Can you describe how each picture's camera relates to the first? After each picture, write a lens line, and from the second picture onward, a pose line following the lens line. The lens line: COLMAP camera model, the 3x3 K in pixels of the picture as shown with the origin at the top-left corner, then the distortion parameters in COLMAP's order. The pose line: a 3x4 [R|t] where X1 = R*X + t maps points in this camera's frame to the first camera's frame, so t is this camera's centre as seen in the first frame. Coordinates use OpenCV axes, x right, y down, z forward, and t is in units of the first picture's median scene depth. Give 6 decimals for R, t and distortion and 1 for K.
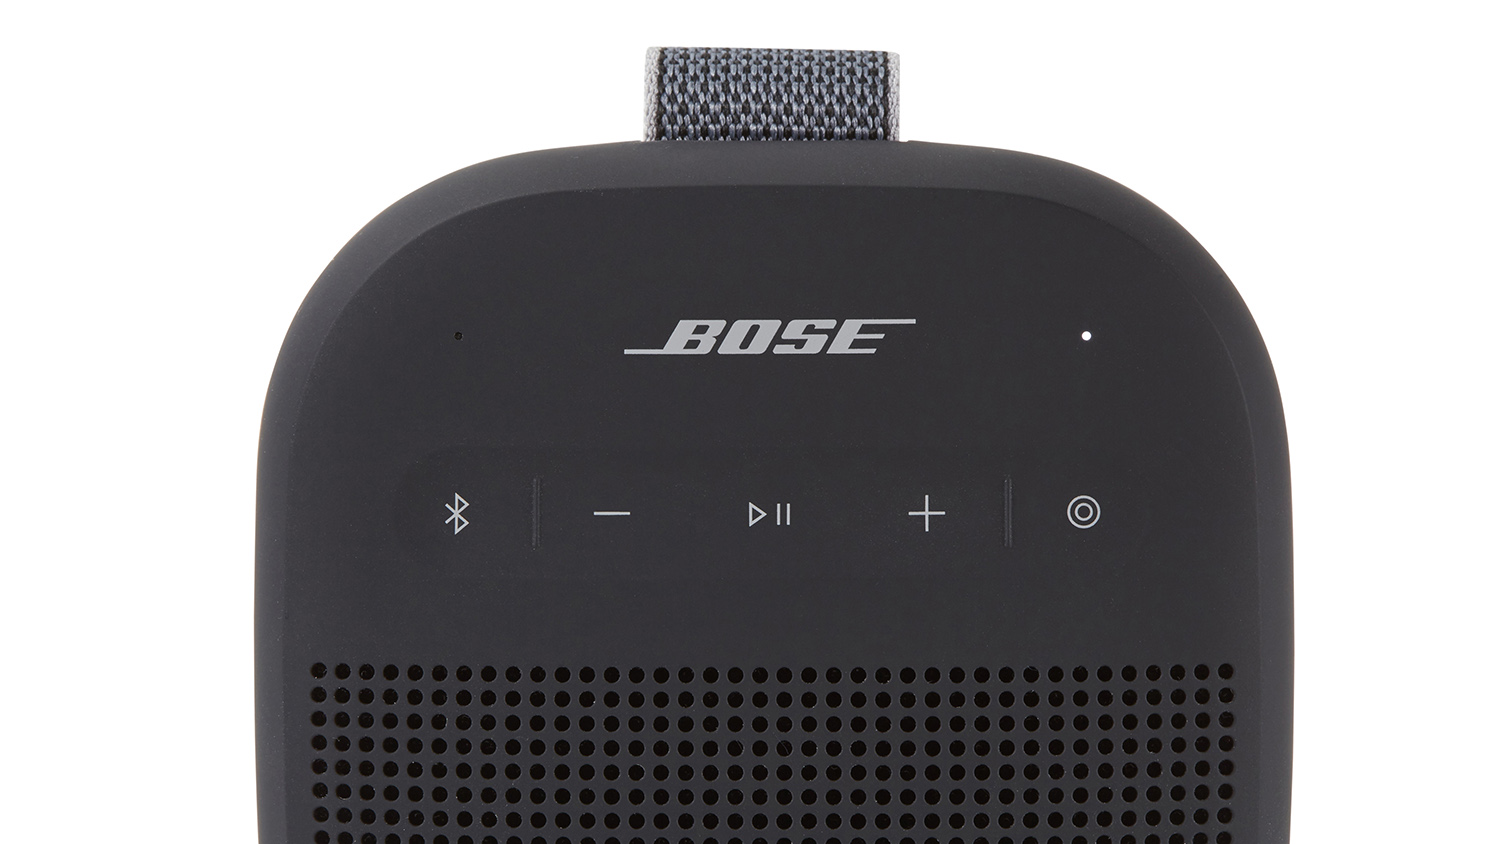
lens RADIAL K [[5406.9, 0, 750.0], [0, 5406.9, 422.0], [0, 0, 1]] dist [0.762415, 0.537640]
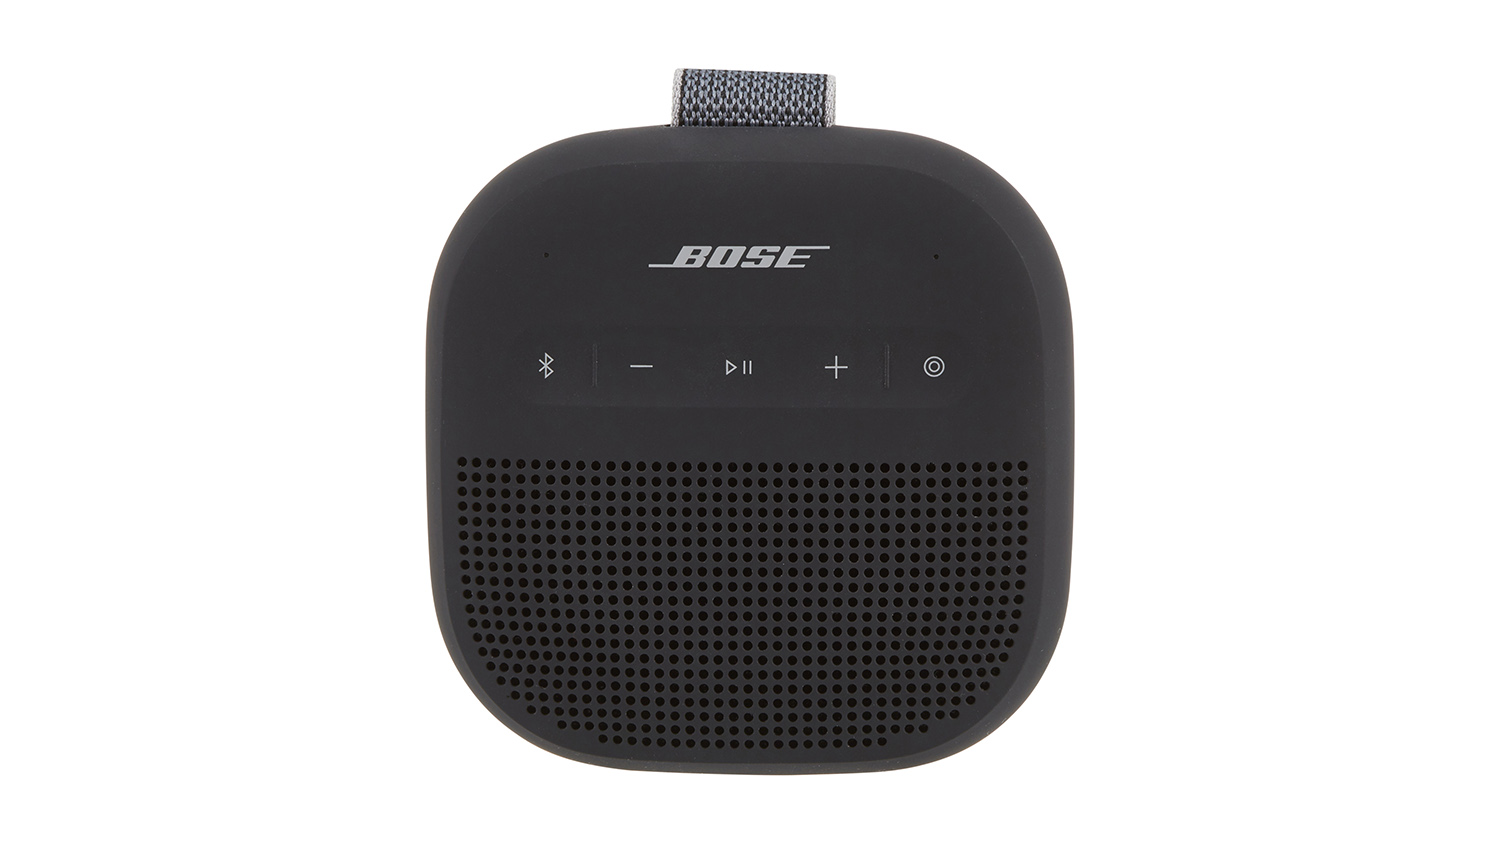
lens RADIAL K [[5406.9, 0, 750.0], [0, 5406.9, 422.0], [0, 0, 1]] dist [0.762415, 0.537640]
pose [[0.997223, 0.006446, -0.074196, 0.125246], [-0.003519, 0.999213, 0.039506, -0.029959], [0.074393, -0.039135, 0.996461, -0.595959]]
